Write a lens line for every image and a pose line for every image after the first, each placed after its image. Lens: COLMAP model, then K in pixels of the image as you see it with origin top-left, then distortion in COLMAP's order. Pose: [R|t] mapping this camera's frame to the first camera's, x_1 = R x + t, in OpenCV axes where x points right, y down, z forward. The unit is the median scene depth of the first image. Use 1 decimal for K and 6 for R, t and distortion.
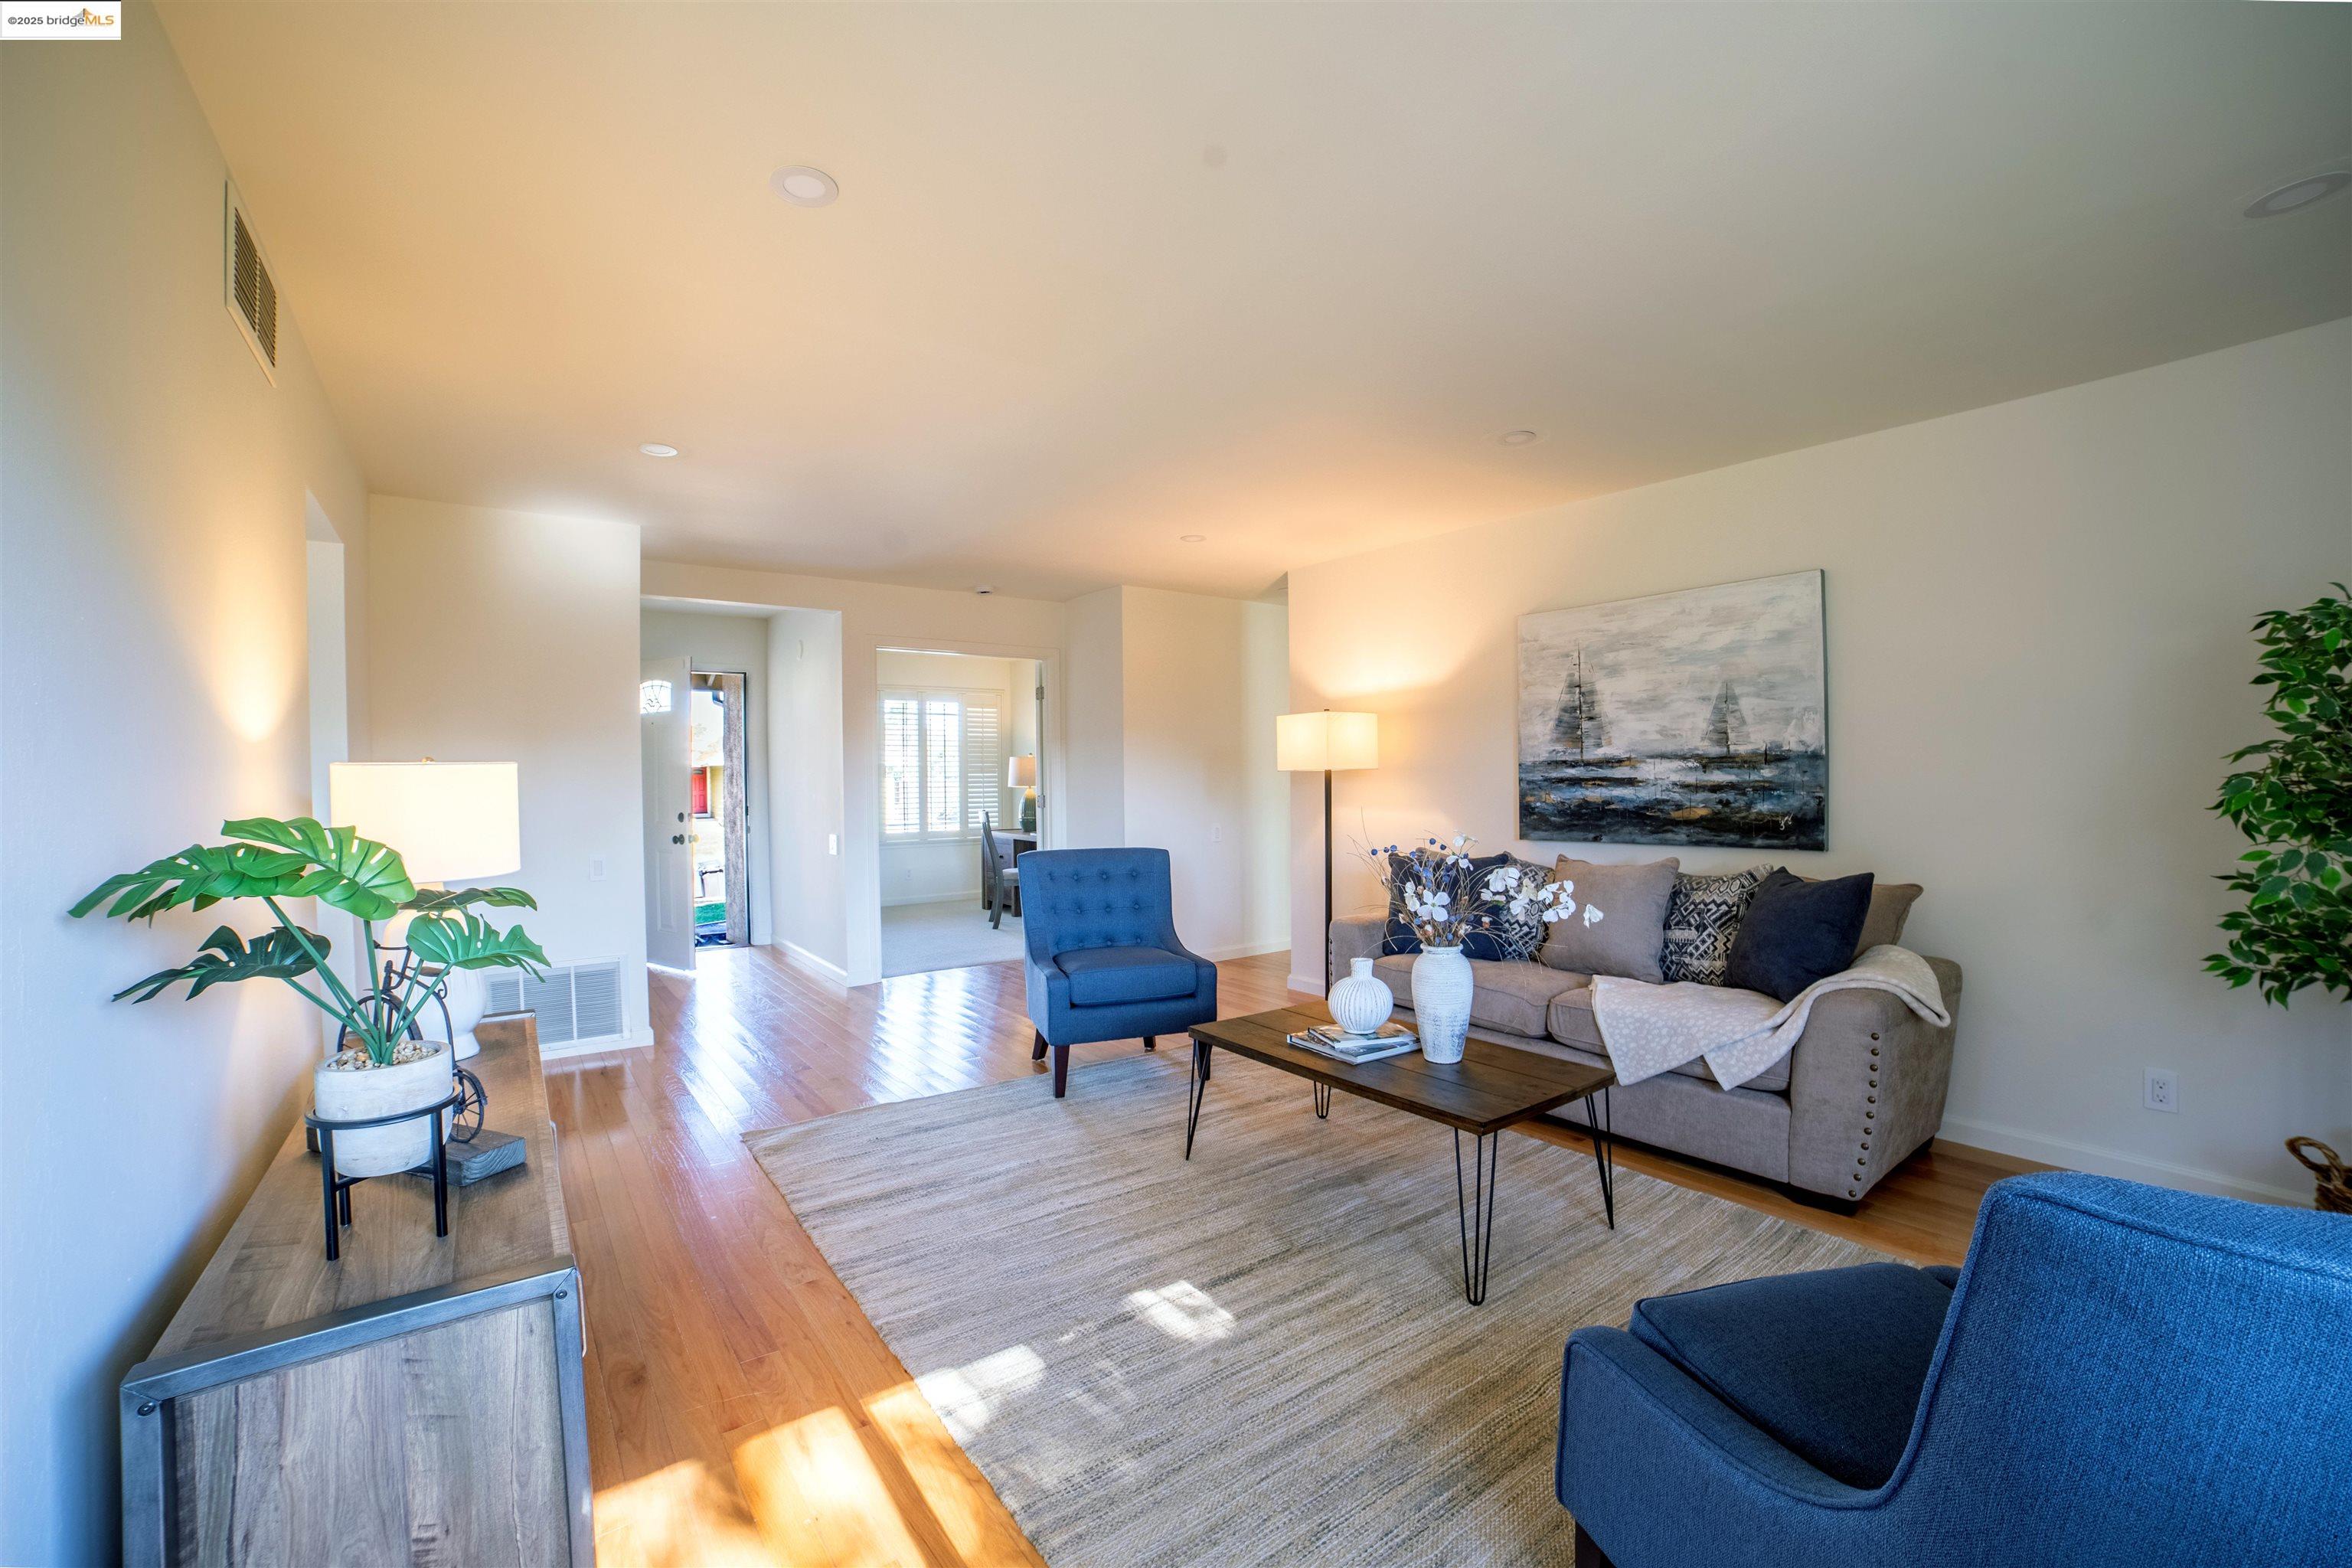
lens RADIAL K [[938.8, 0, 1187.7], [0, 938.8, 782.3], [0, 0, 1]] dist [-0.113416, 0.042149]
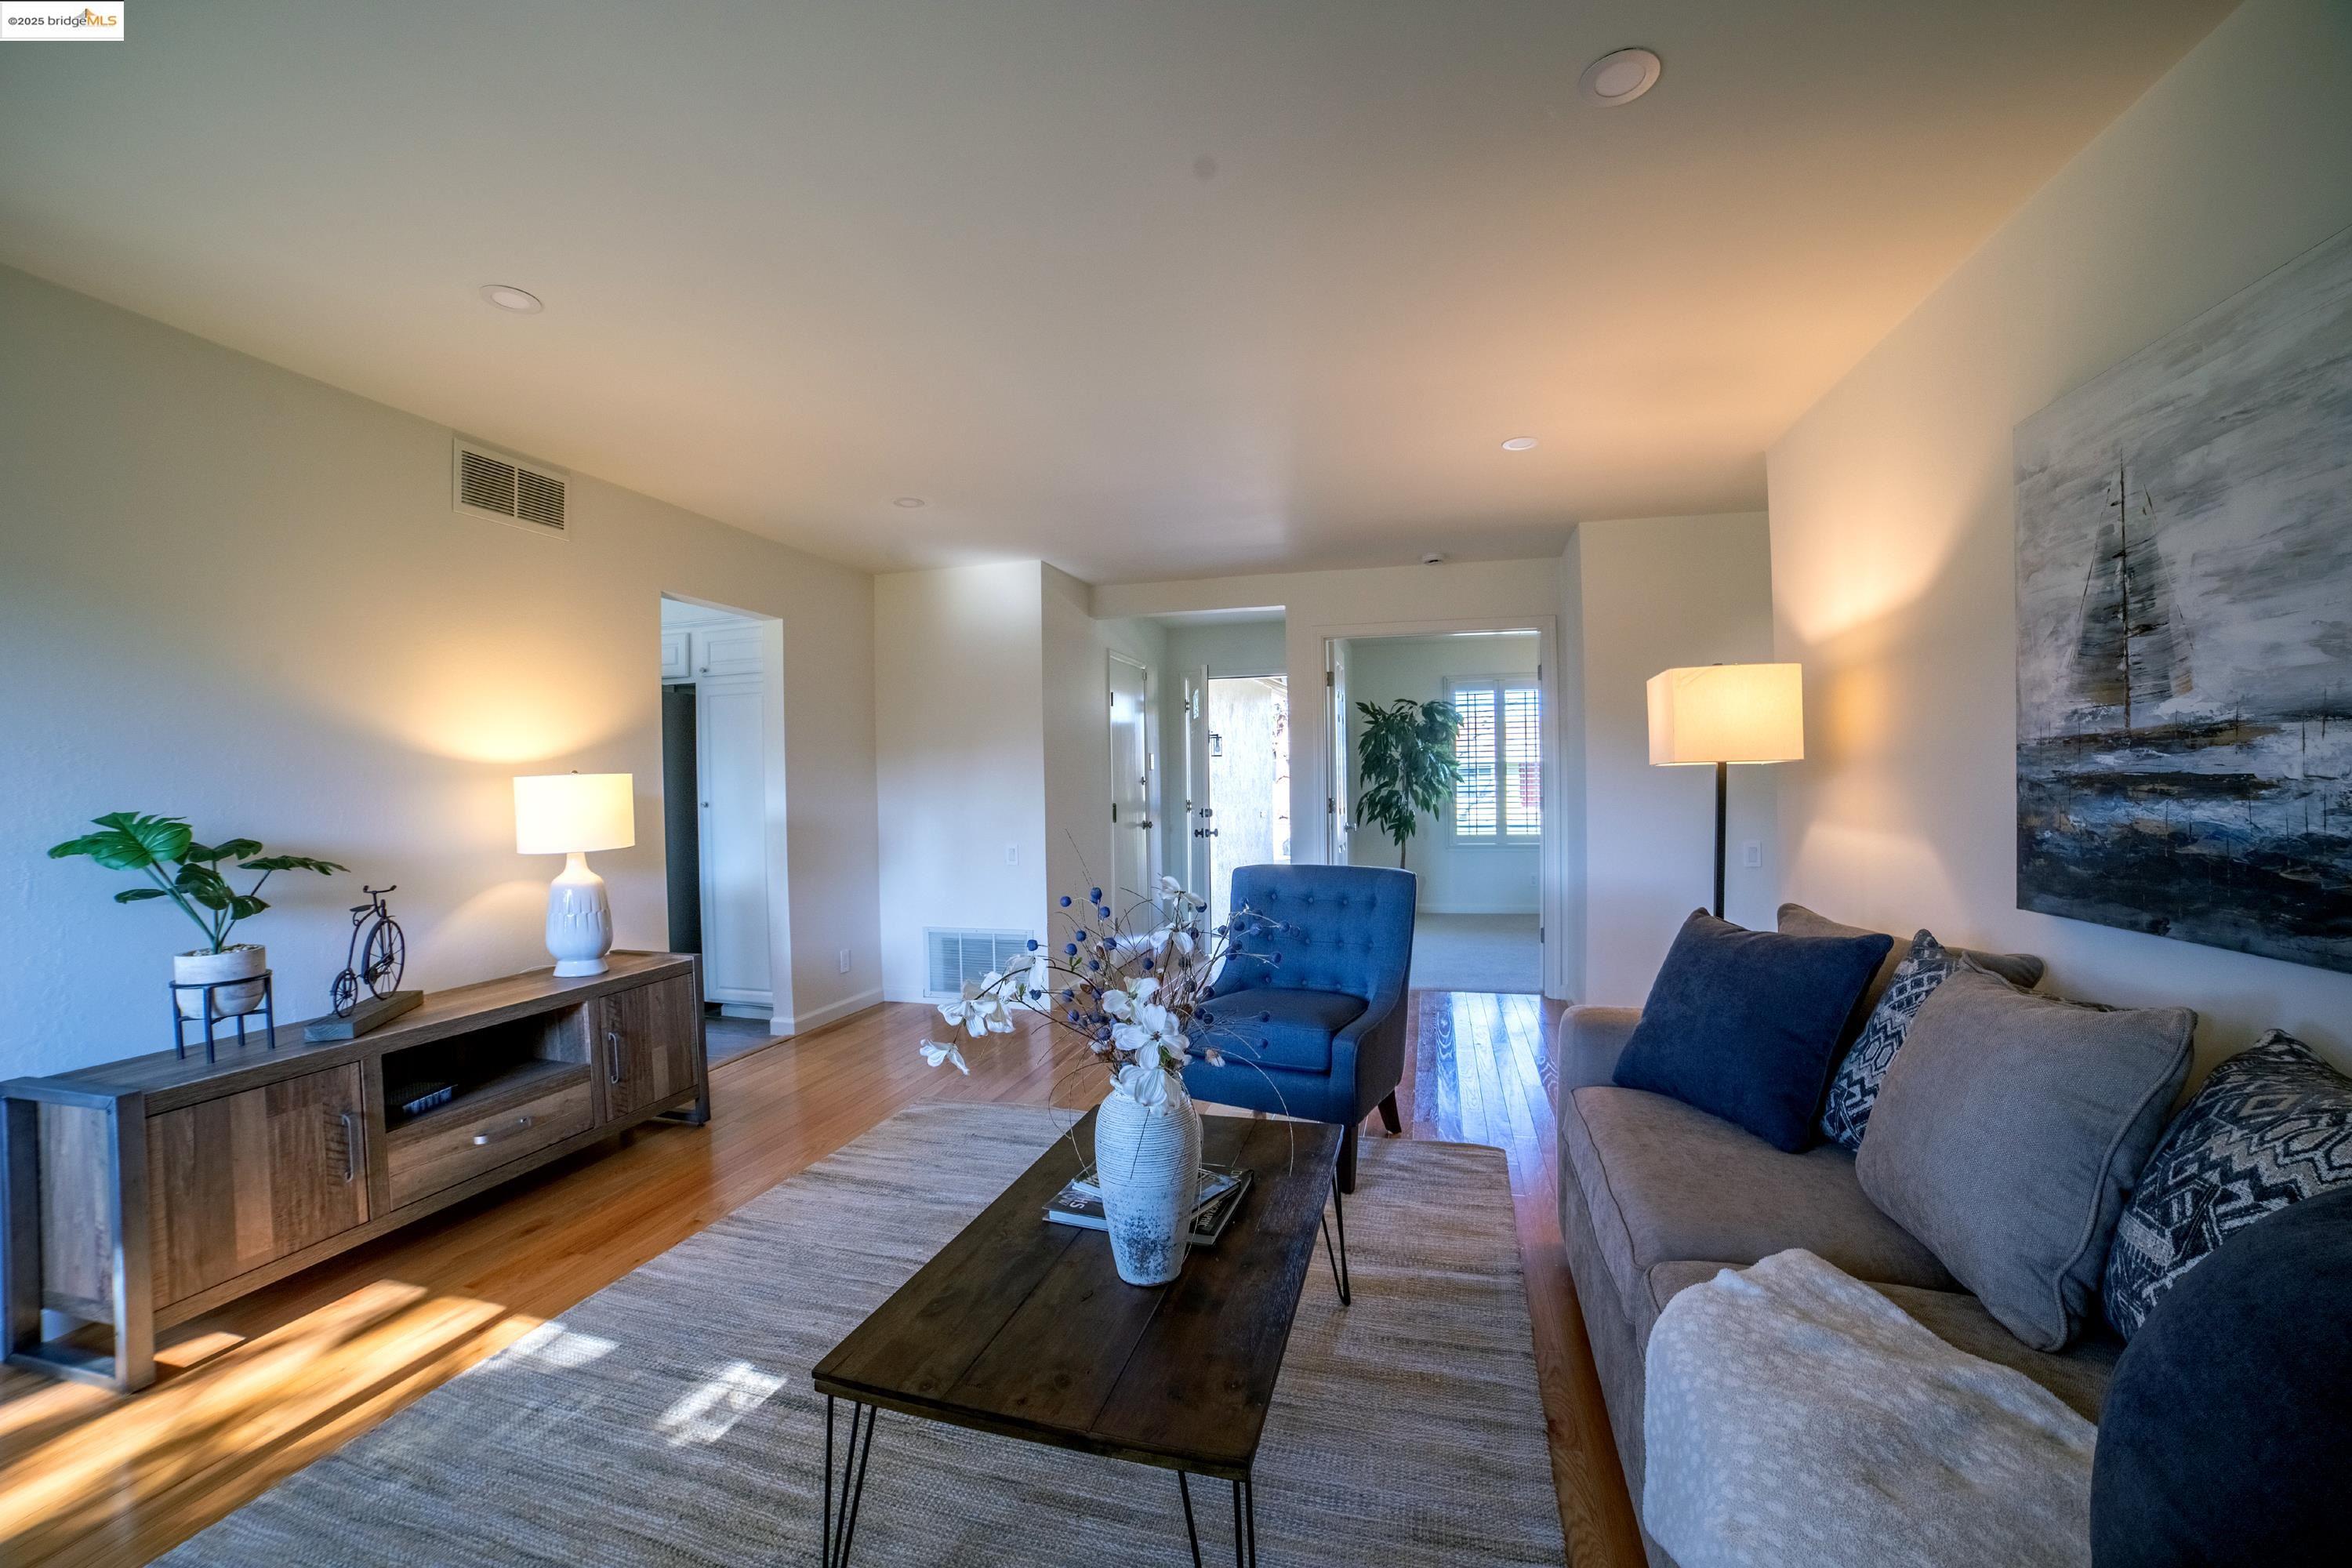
lens RADIAL K [[936.7, 0, 1169.2], [0, 936.7, 787.5], [0, 0, 1]] dist [-0.104075, 0.034221]
pose [[0.618768, 0.005097, -0.785557, 0.470992], [0.002157, 0.999964, 0.008187, -0.003513], [0.785570, -0.006760, 0.618735, 0.425806]]
